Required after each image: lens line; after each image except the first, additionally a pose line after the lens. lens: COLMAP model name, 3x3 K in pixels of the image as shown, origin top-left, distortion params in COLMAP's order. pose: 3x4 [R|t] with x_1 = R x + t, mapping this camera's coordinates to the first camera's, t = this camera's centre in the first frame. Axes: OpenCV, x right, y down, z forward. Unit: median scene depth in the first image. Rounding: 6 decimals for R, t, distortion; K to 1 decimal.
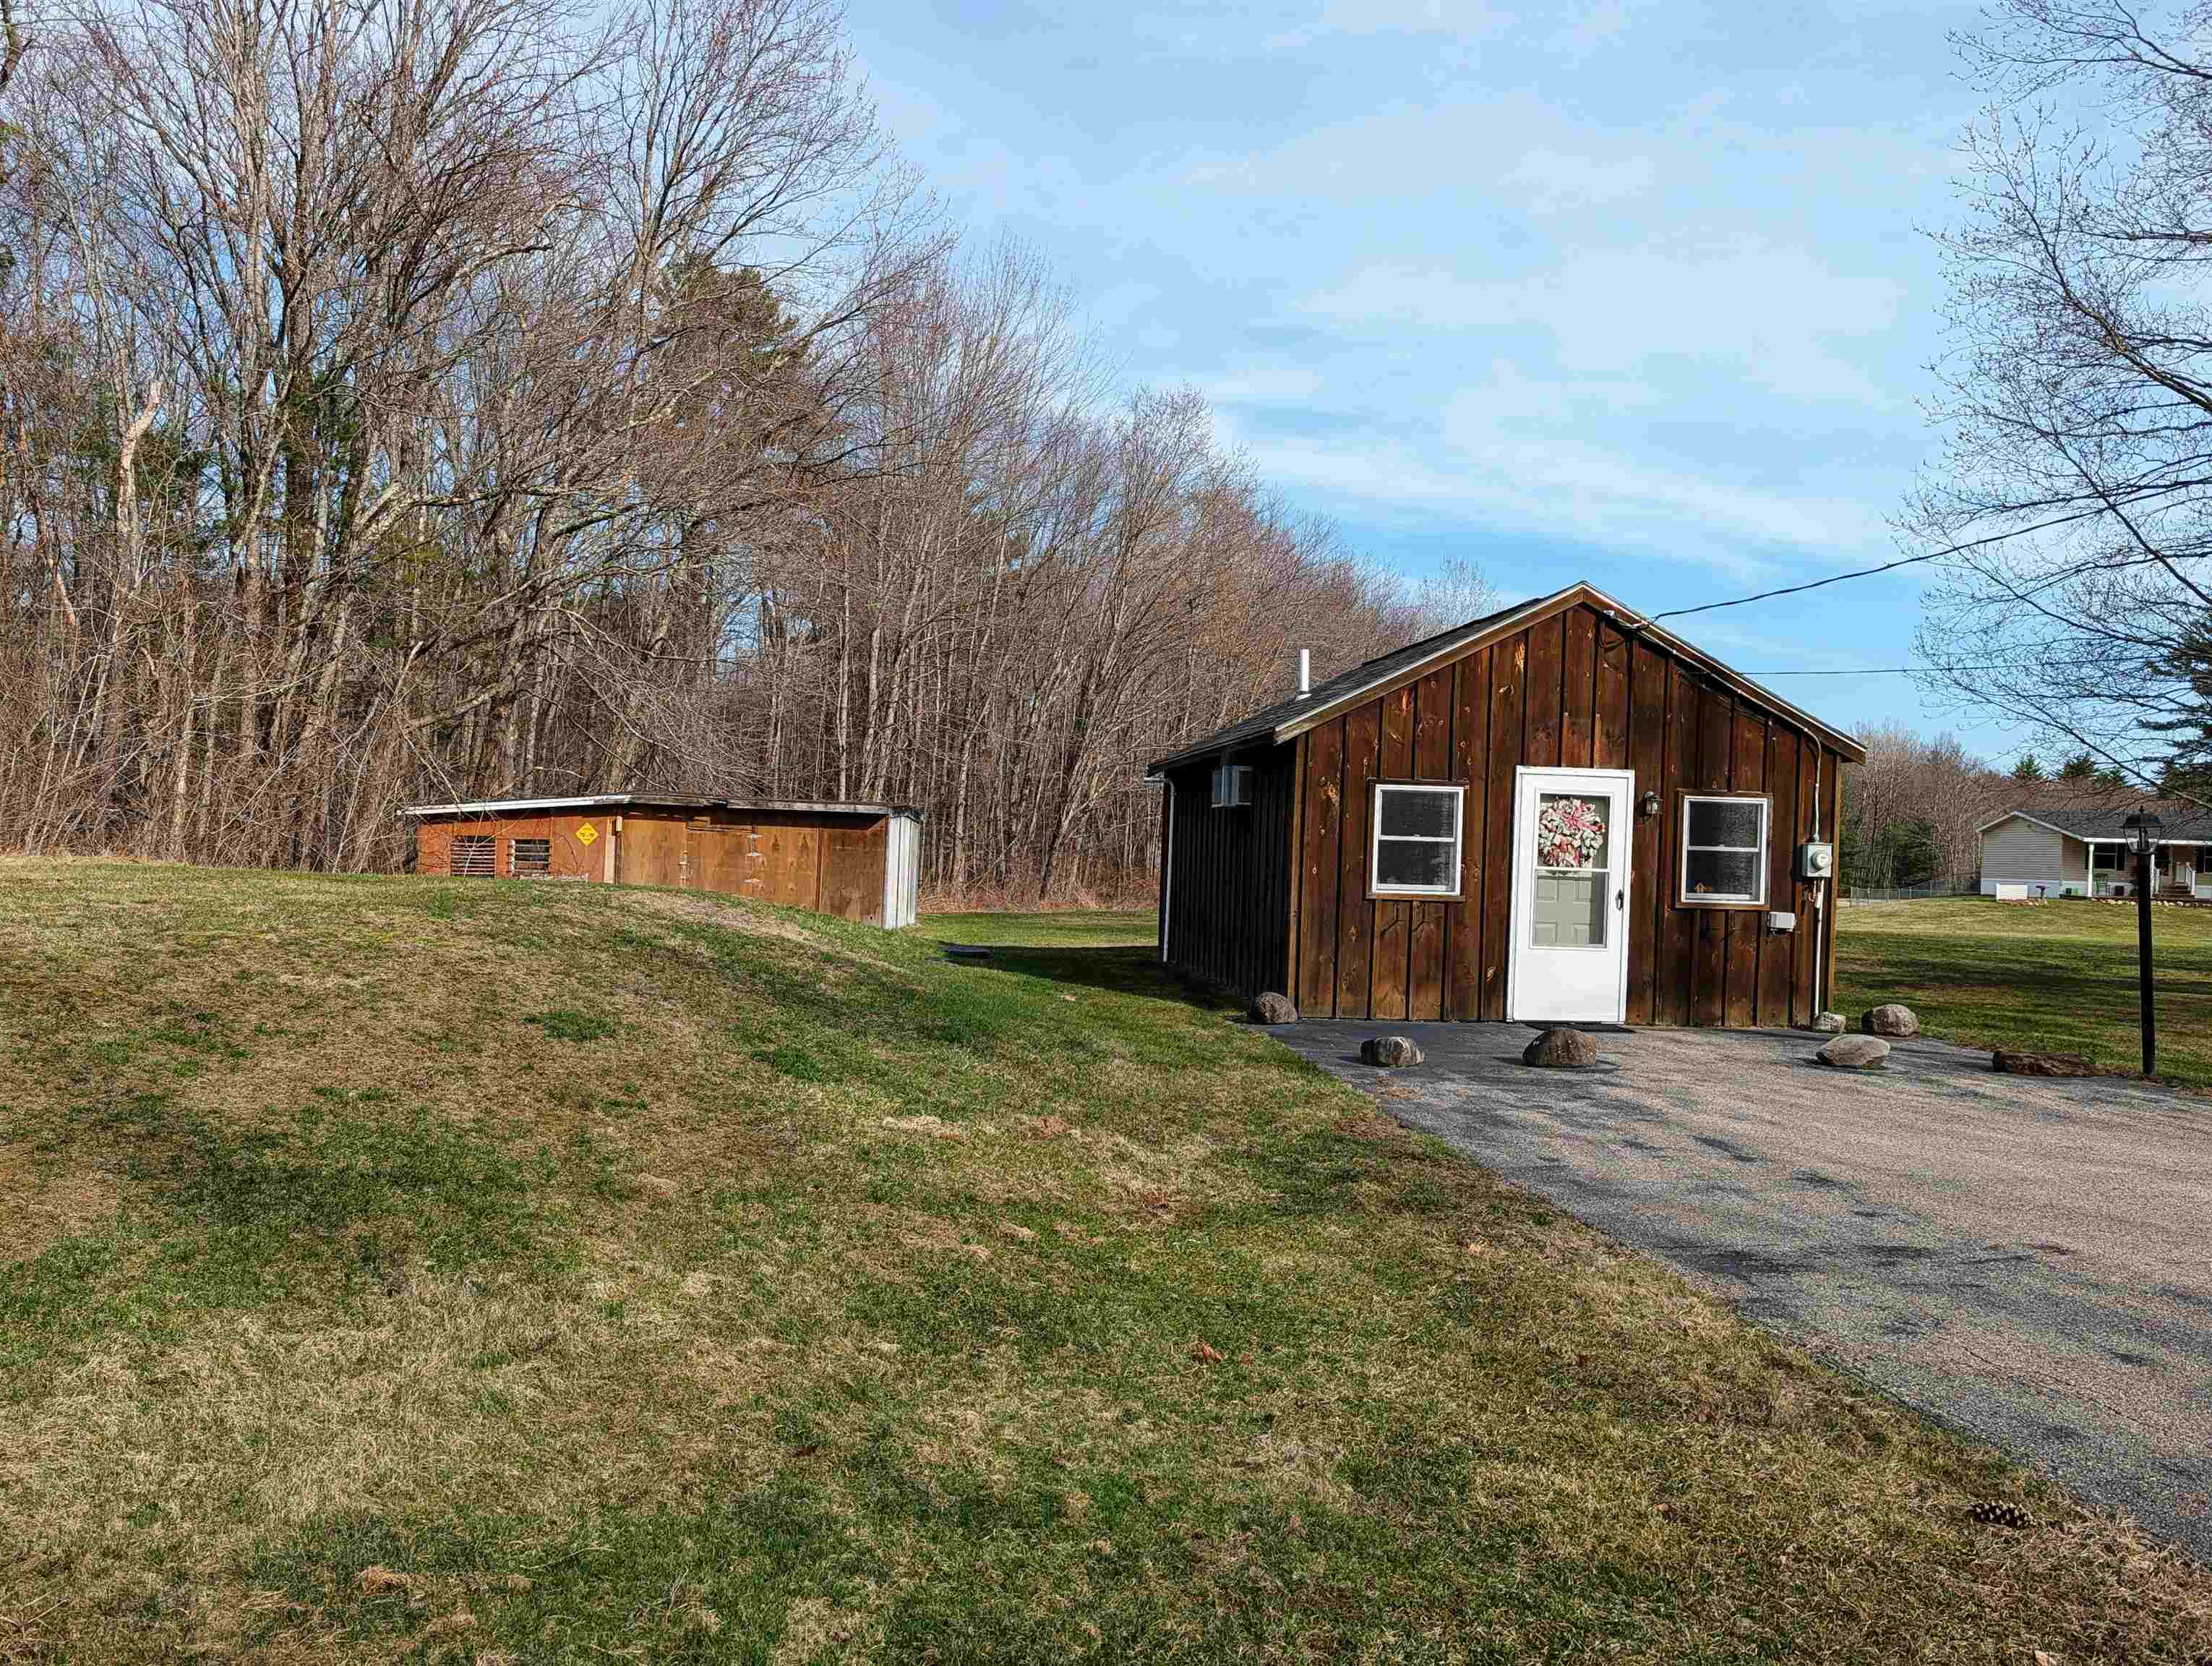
lens RADIAL K [[1601.8, 0, 1106.0], [0, 1601.8, 833.0], [0, 0, 1]] dist [0.027398, -0.002270]
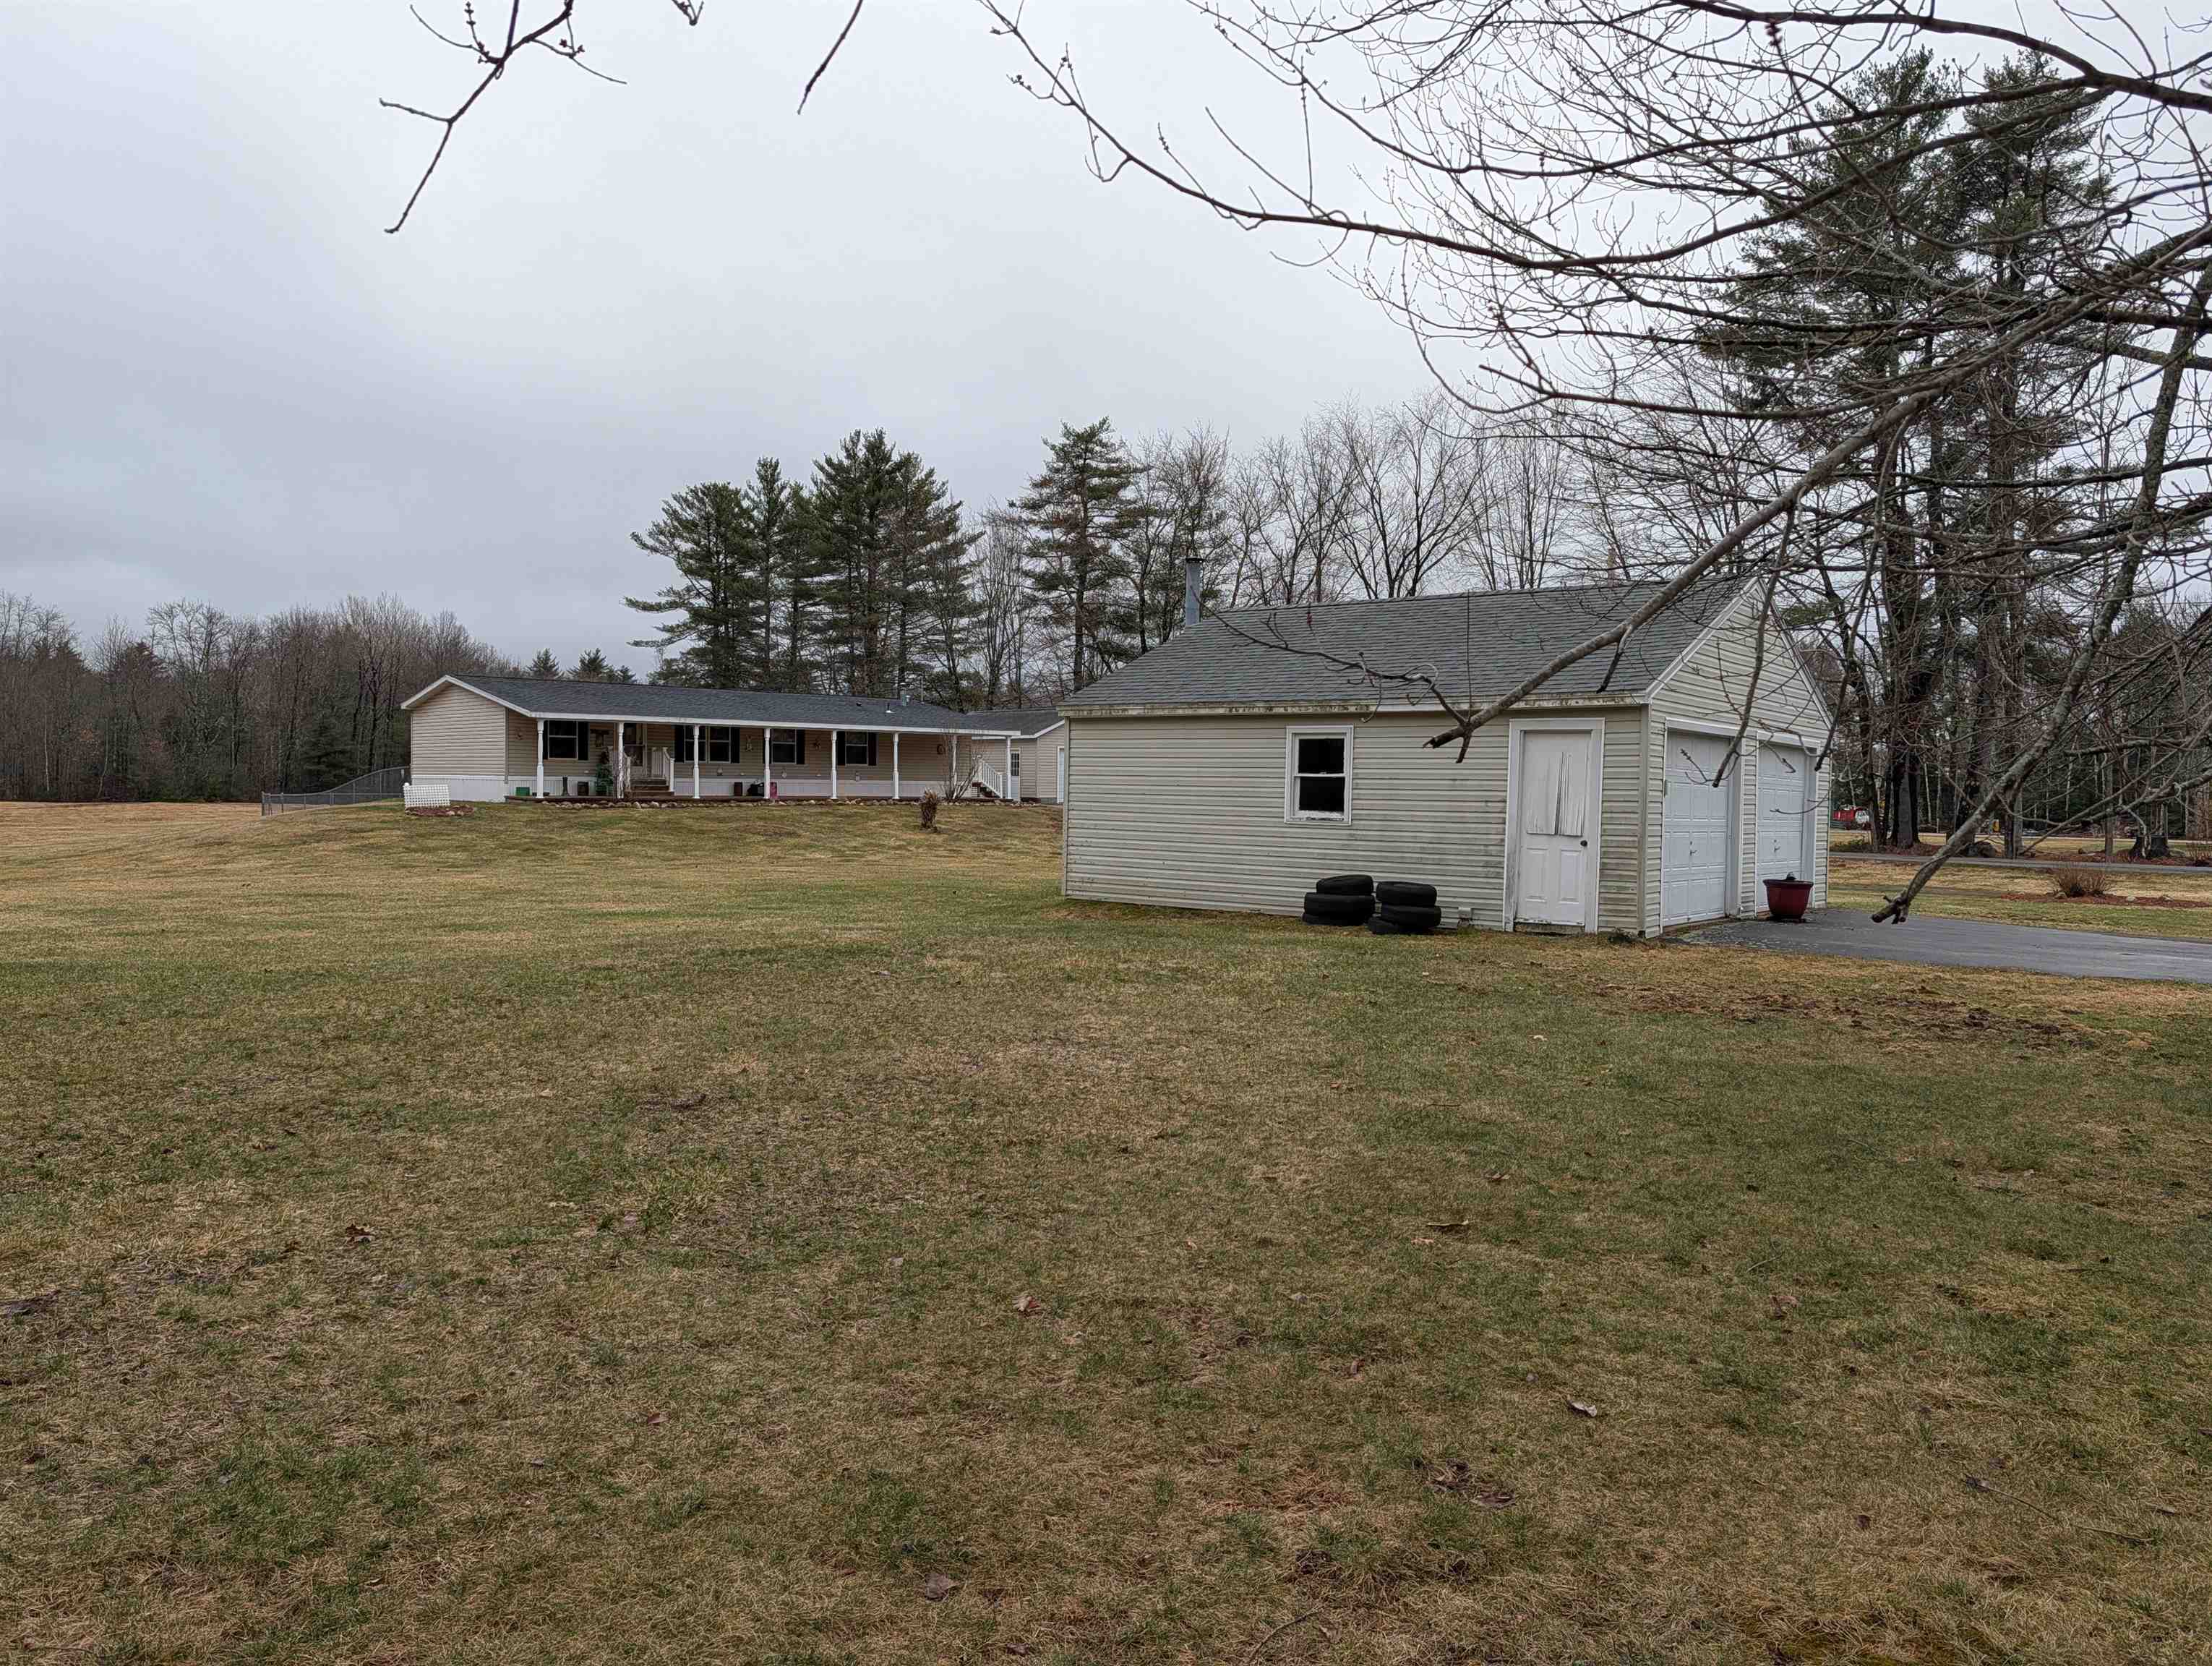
lens RADIAL K [[1601.8, 0, 1106.0], [0, 1601.8, 833.0], [0, 0, 1]] dist [0.027398, -0.002270]
pose [[0.665148, -0.050344, 0.745013, 0.136710], [0.005043, 0.998005, 0.062936, 0.006374], [-0.746695, -0.038105, 0.664075, 0.194750]]
